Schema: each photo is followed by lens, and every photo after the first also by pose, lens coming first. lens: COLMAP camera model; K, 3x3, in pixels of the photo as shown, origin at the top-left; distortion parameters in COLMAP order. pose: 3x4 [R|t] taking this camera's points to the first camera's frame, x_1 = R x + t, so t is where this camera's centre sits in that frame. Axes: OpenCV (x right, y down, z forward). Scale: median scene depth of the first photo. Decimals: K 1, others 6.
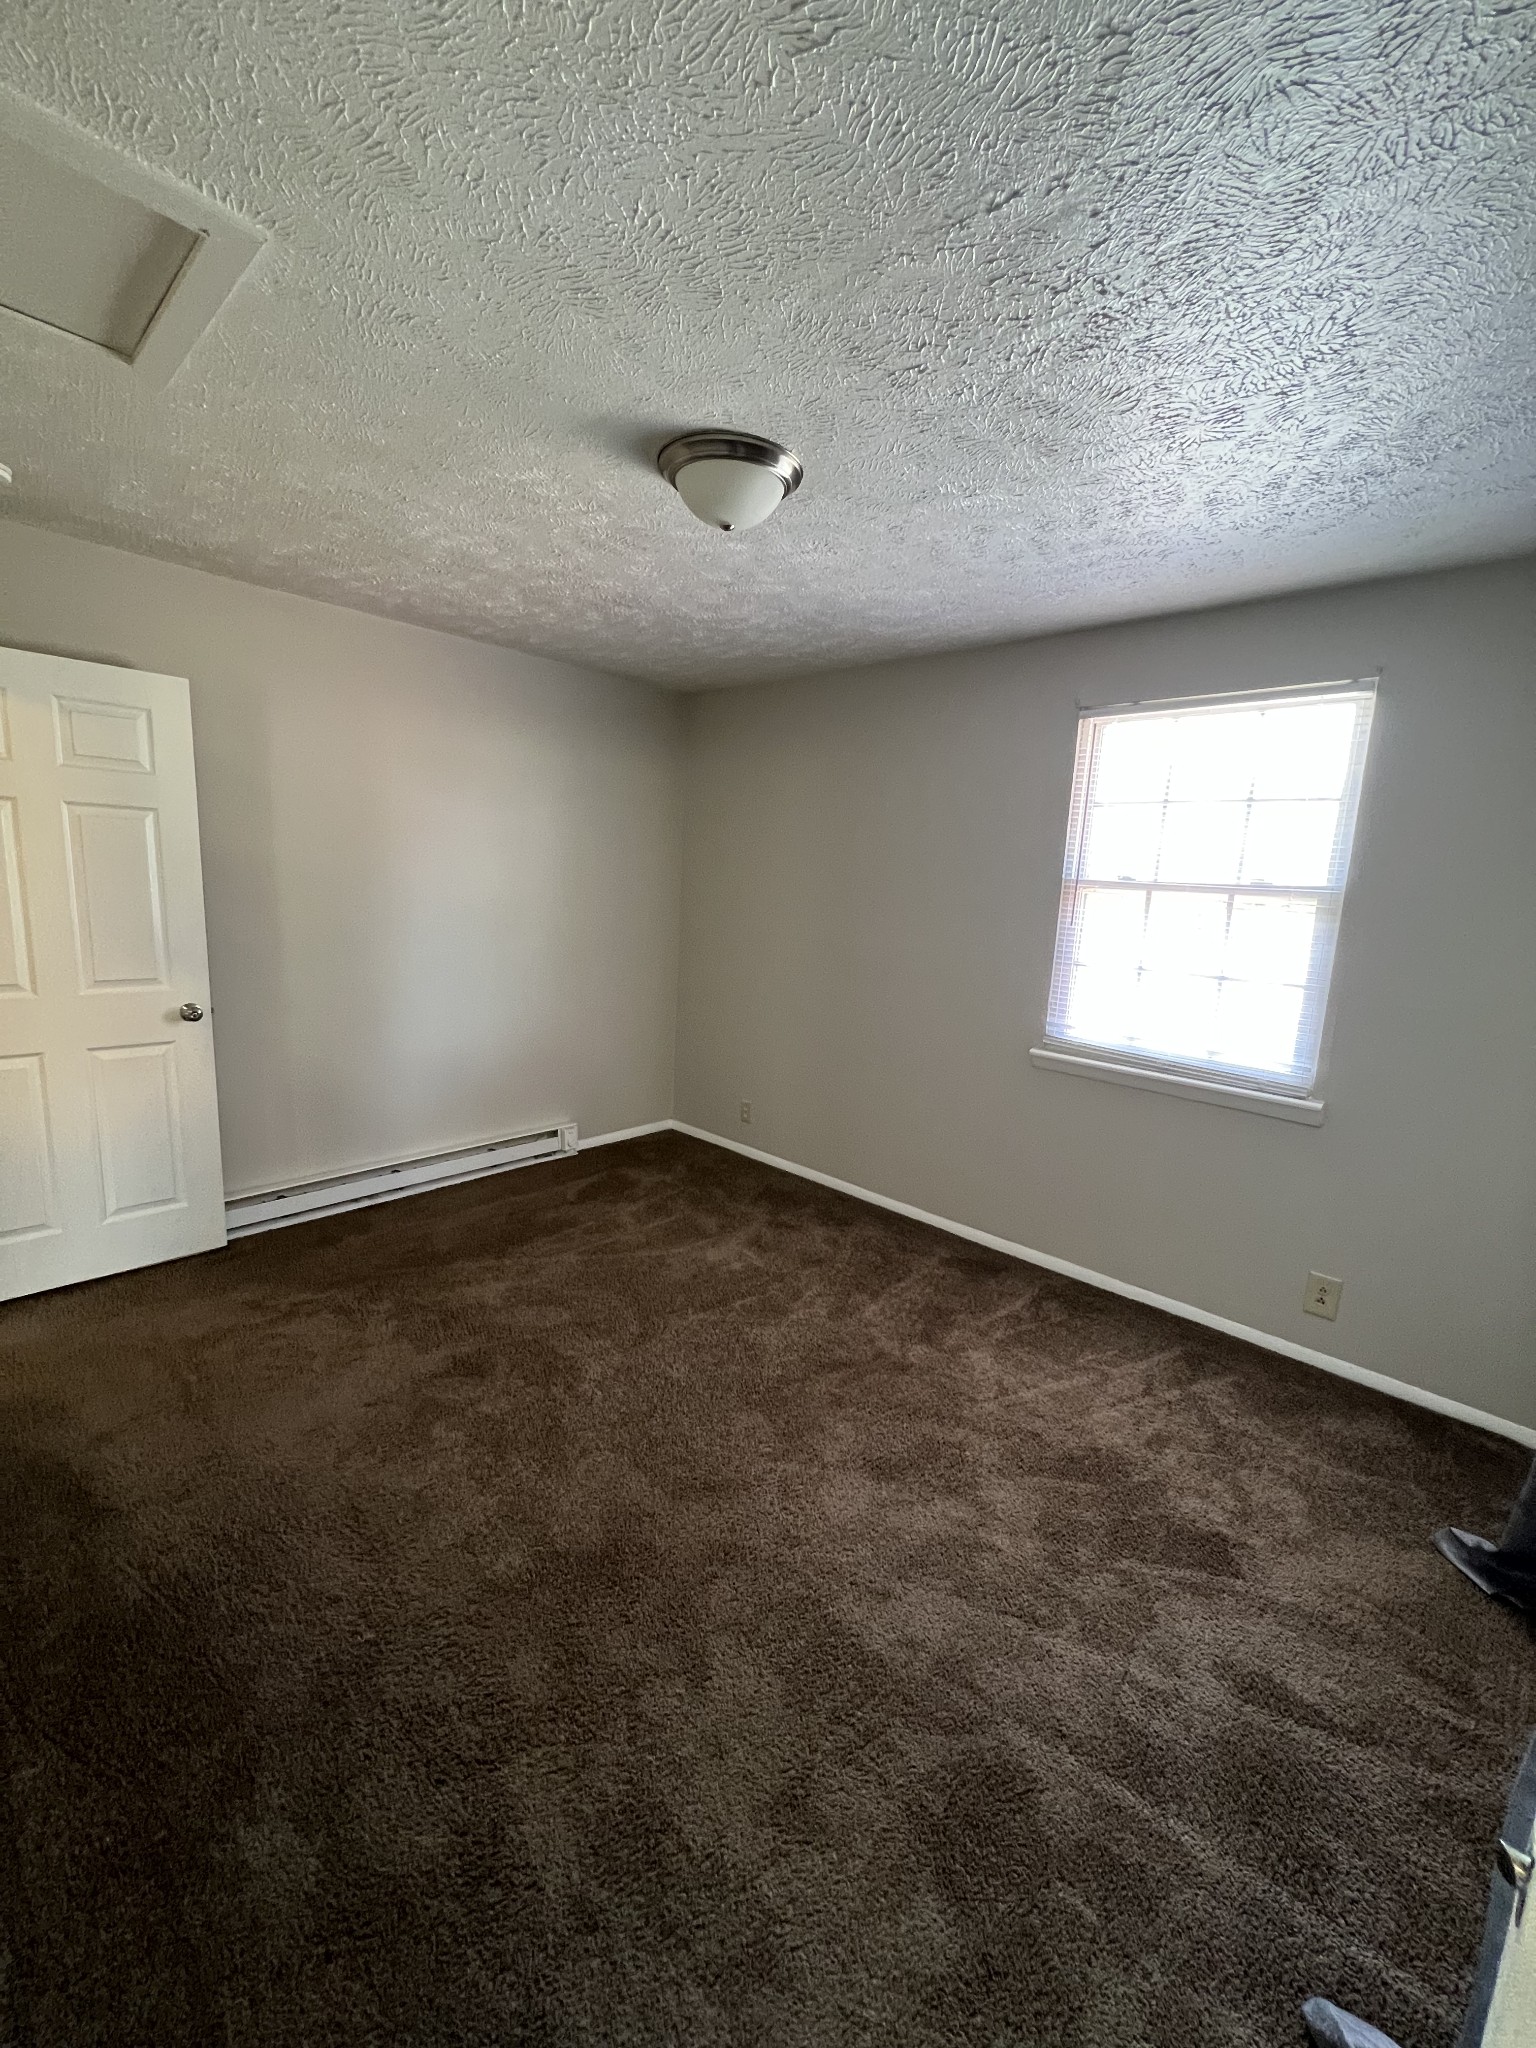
lens RADIAL K [[820.7, 0, 764.3], [0, 820.7, 1015.3], [0, 0, 1]] dist [-0.000524, -0.000532]
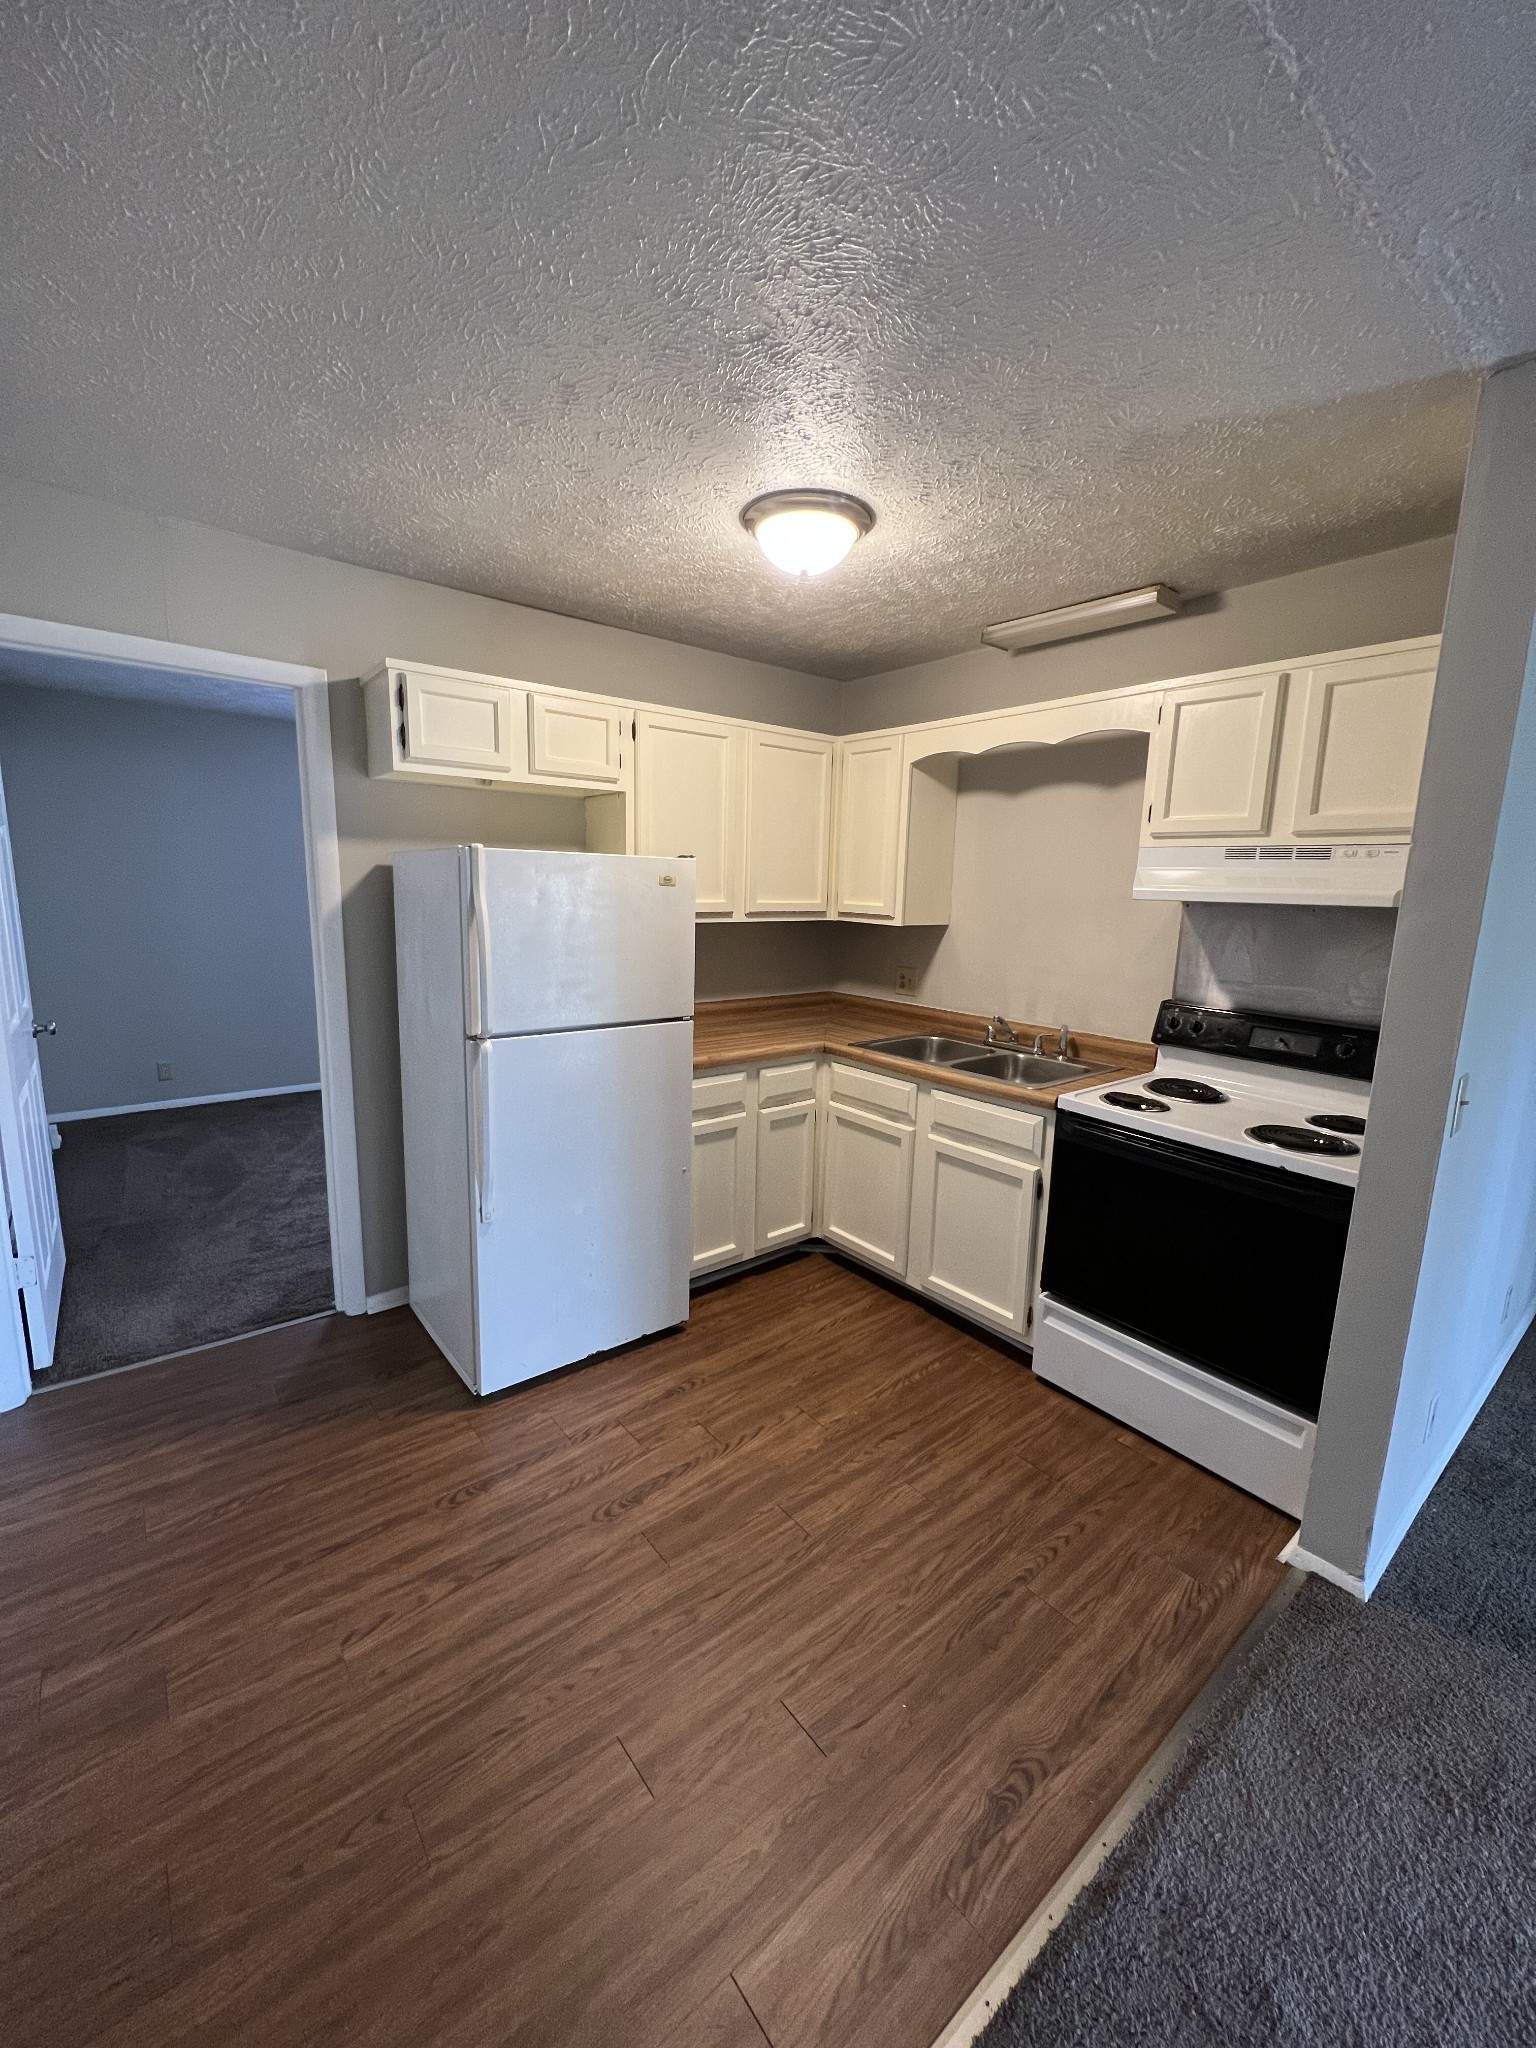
lens RADIAL K [[820.7, 0, 765.8], [0, 820.7, 1032.7], [0, 0, 1]] dist [-0.000524, -0.000532]
pose [[0.131462, -0.225393, 0.965358, -1.613160], [0.151249, 0.966969, 0.205172, -0.066535], [-0.979715, 0.119037, 0.161210, -0.017567]]
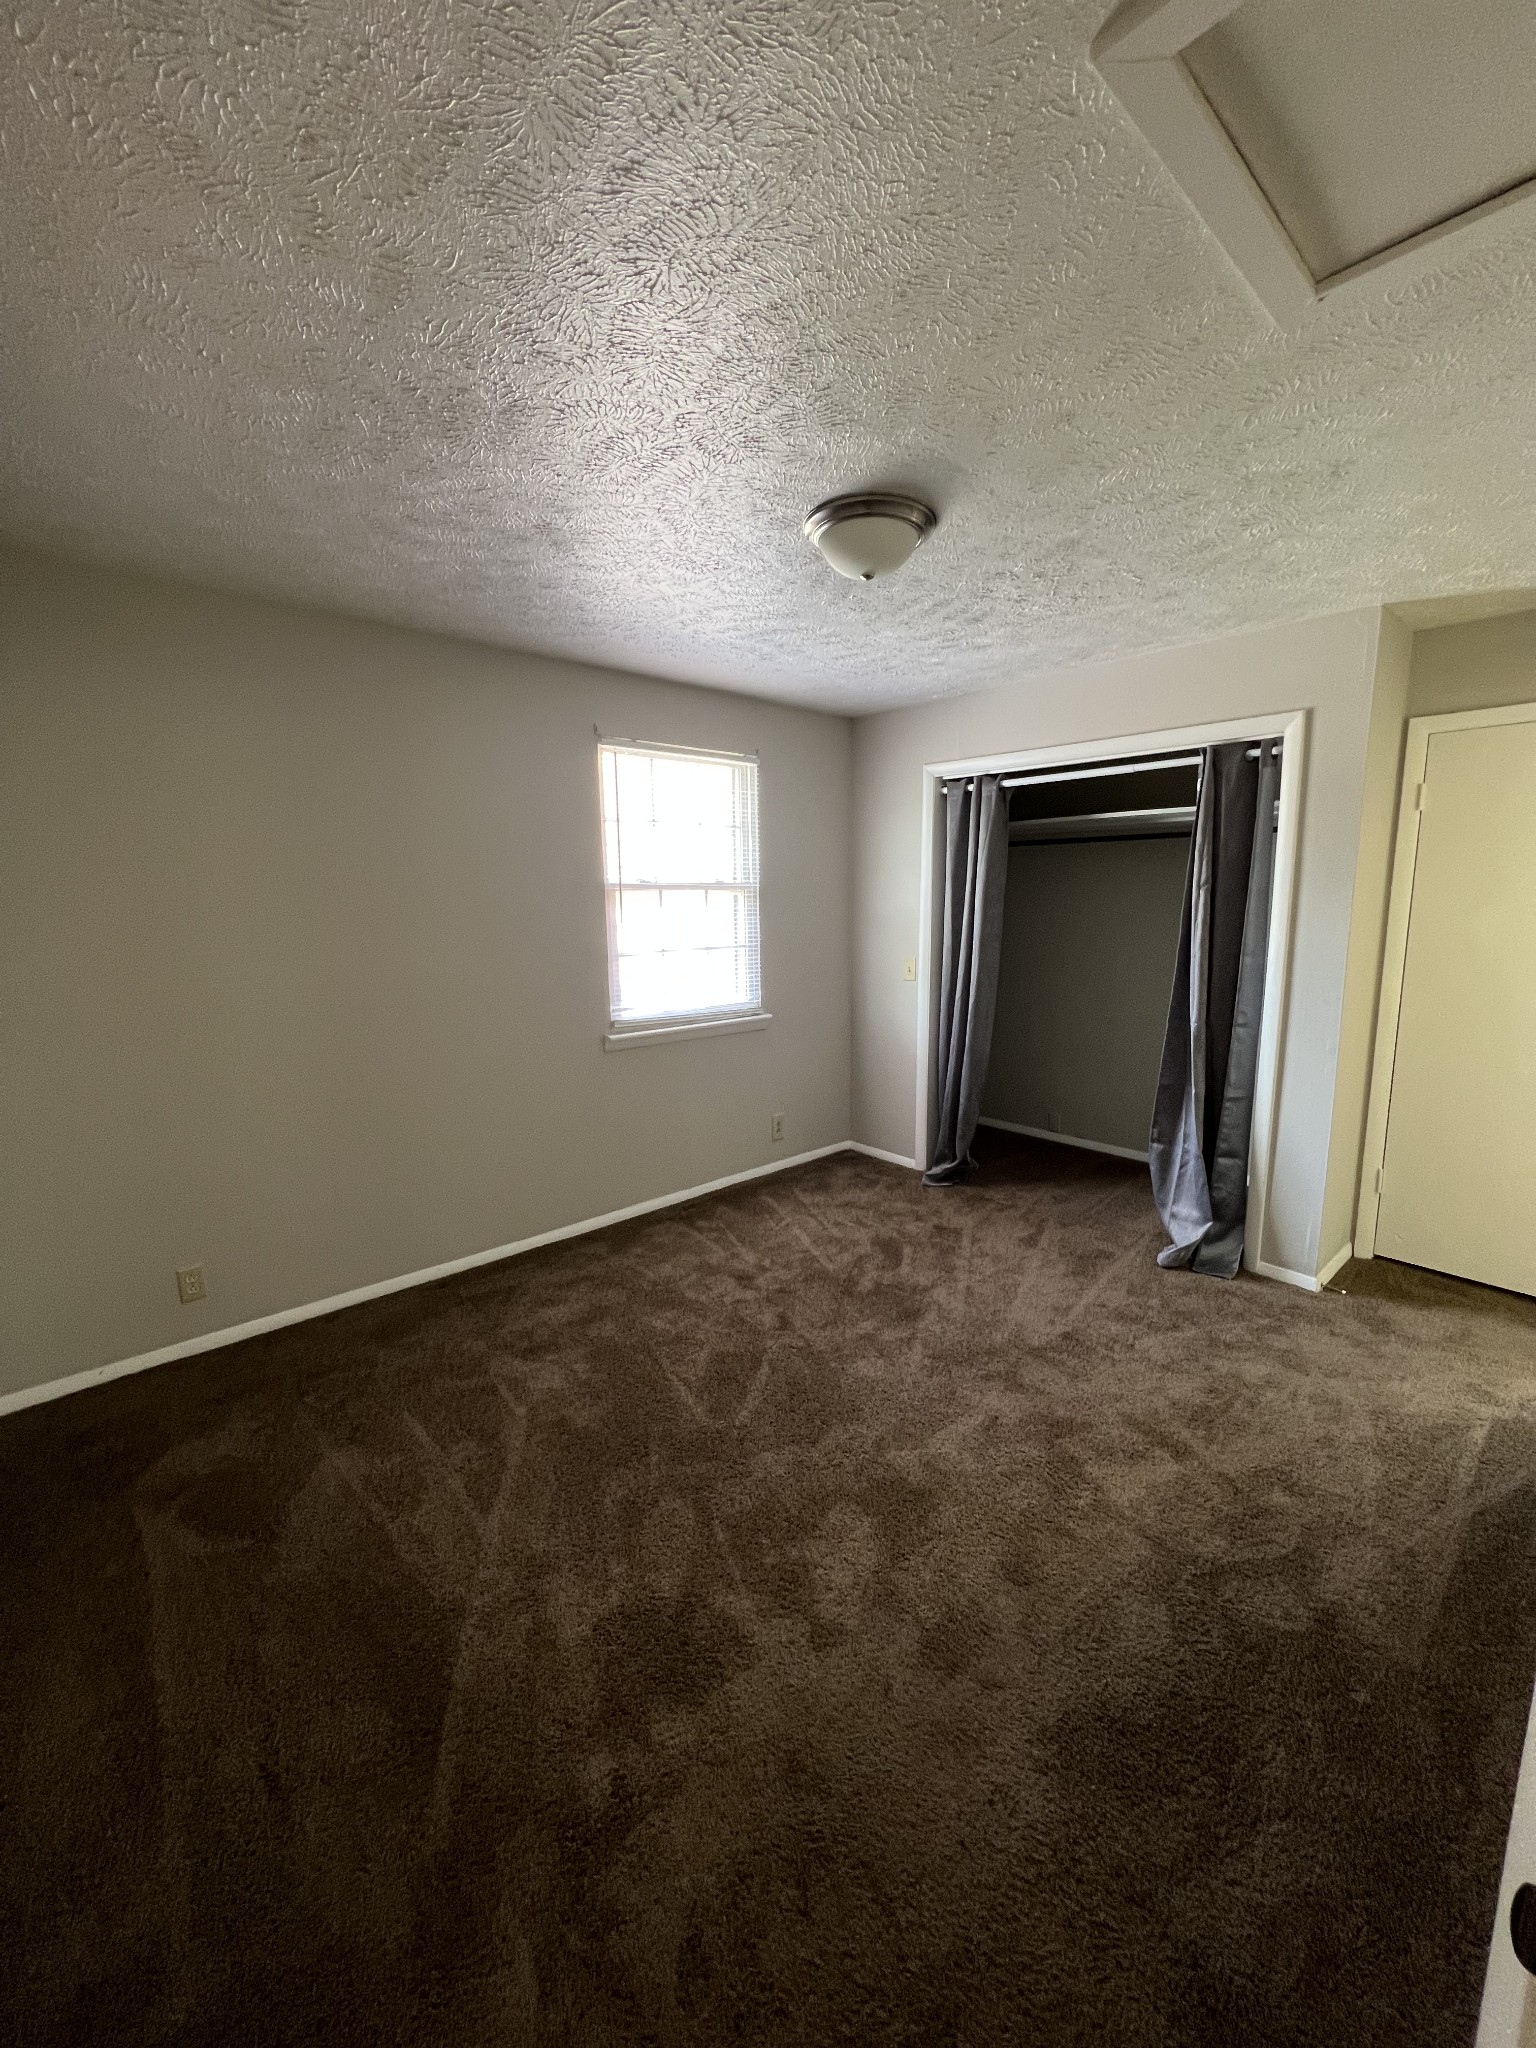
lens RADIAL K [[820.7, 0, 760.9], [0, 820.7, 1021.5], [0, 0, 1]] dist [-0.000524, -0.000532]
pose [[0.087842, -0.204793, 0.974856, -0.870122], [0.178210, 0.966081, 0.186892, -0.176952], [-0.980064, 0.157312, 0.121359, 0.768991]]
